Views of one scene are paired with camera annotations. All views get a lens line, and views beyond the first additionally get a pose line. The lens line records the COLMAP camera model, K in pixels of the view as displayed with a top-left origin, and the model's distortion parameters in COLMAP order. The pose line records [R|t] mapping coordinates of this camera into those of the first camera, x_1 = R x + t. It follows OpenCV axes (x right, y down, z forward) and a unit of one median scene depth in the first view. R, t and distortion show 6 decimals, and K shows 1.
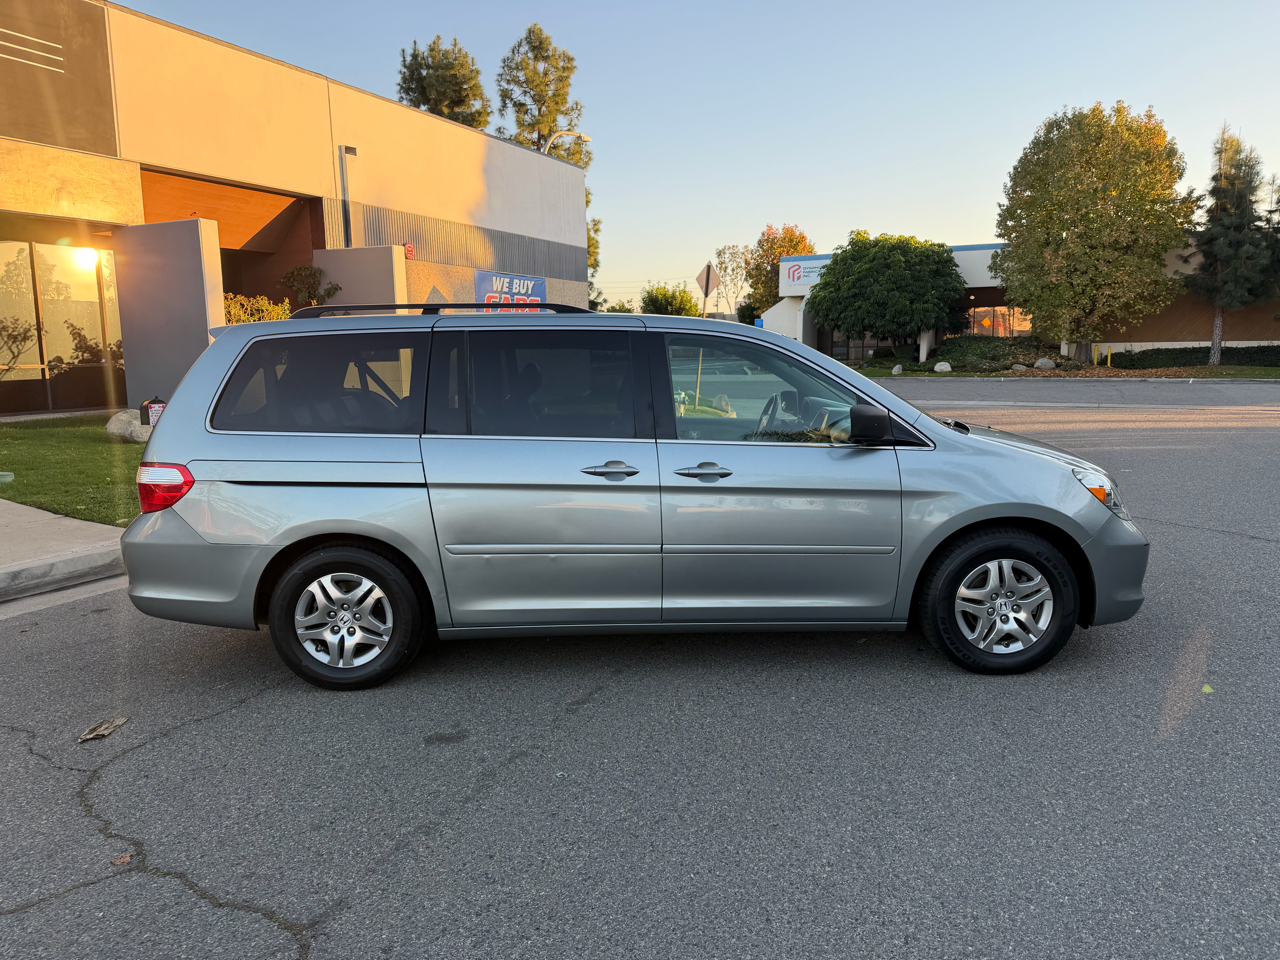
lens RADIAL K [[876.9, 0, 640.0], [0, 876.9, 480.0], [0, 0, 1]] dist [0.057549, -0.077779]
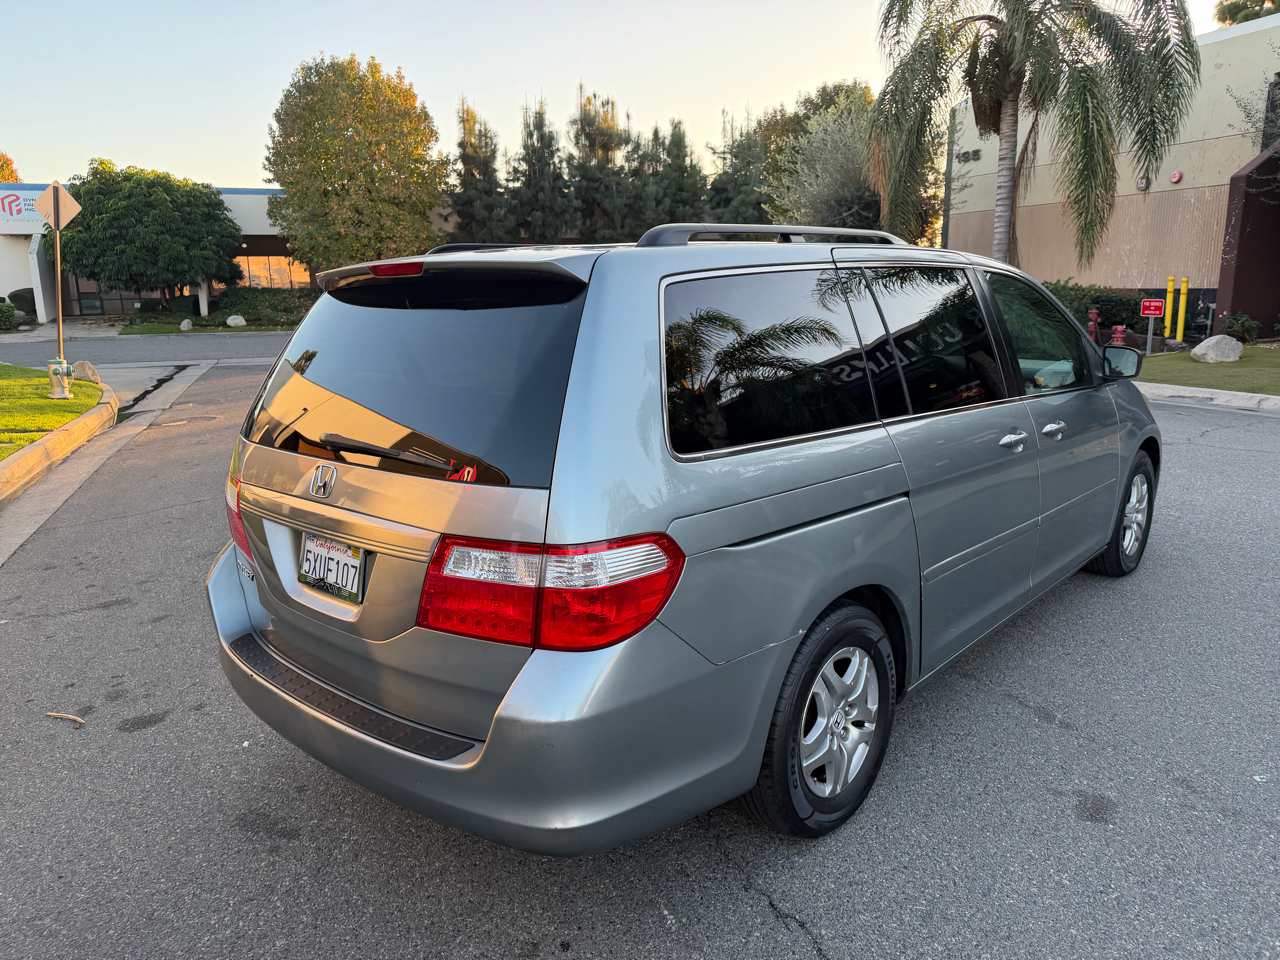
lens RADIAL K [[896.1, 0, 634.7], [0, 896.1, 481.7], [0, 0, 1]] dist [0.057484, -0.086483]
pose [[0.683399, -0.152098, 0.714025, -0.083051], [0.116318, 0.988247, 0.099183, -0.009052], [-0.720719, 0.015273, 0.693059, 0.061478]]
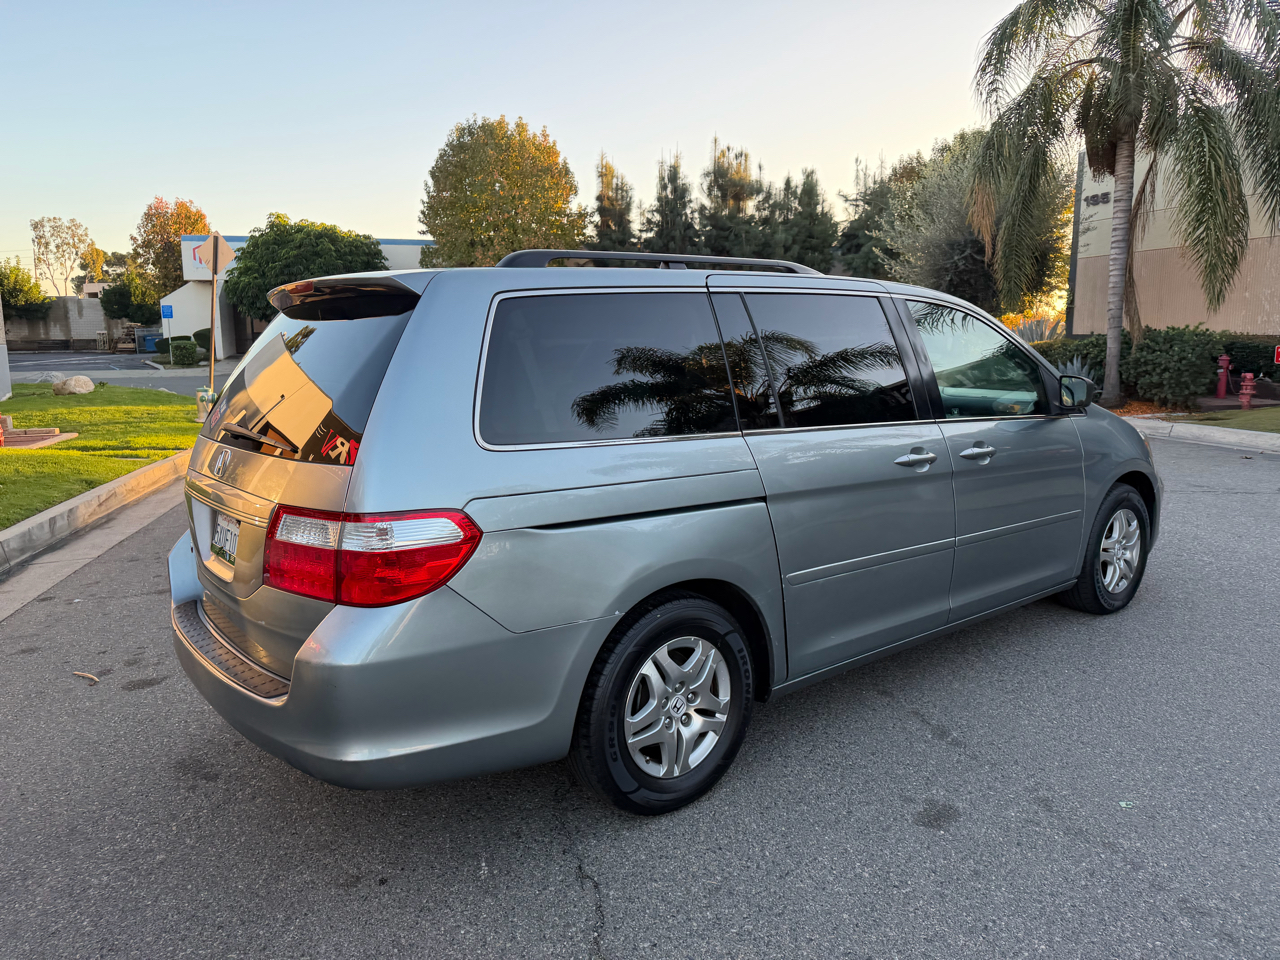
lens RADIAL K [[880.7, 0, 635.8], [0, 880.7, 477.7], [0, 0, 1]] dist [0.135910, -0.206120]
pose [[0.786973, -0.090371, 0.610333, -0.072717], [0.089526, 0.995471, 0.031962, -0.004190], [-0.610457, 0.029488, 0.791500, 0.043999]]
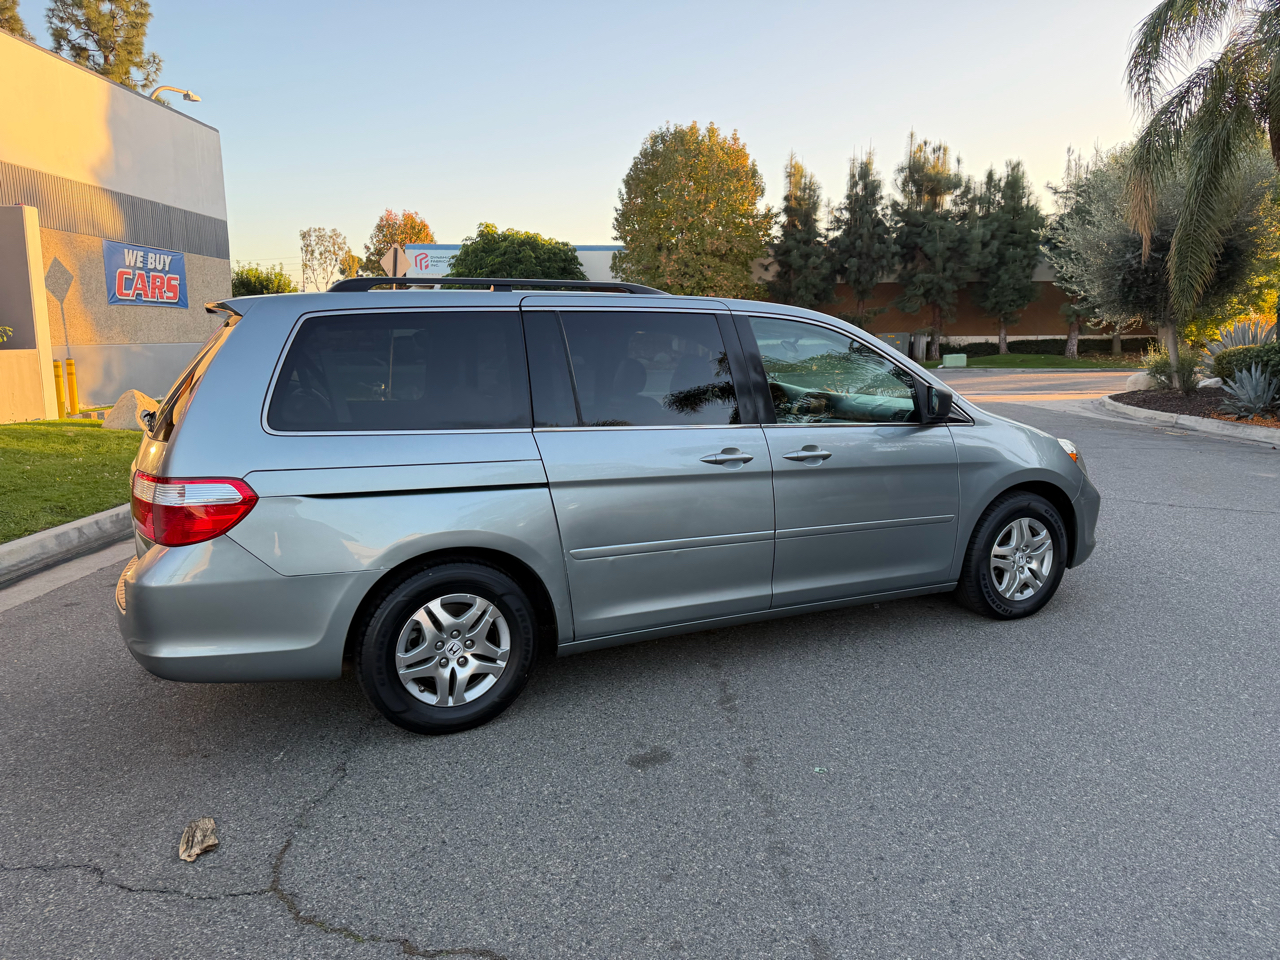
lens RADIAL K [[875.6, 0, 640.0], [0, 875.6, 480.0], [0, 0, 1]] dist [0.121317, -0.183210]
pose [[0.904567, -0.058107, 0.422352, -0.049407], [0.054794, 0.998298, 0.019992, -0.001057], [-0.422795, 0.005058, 0.906211, 0.014640]]
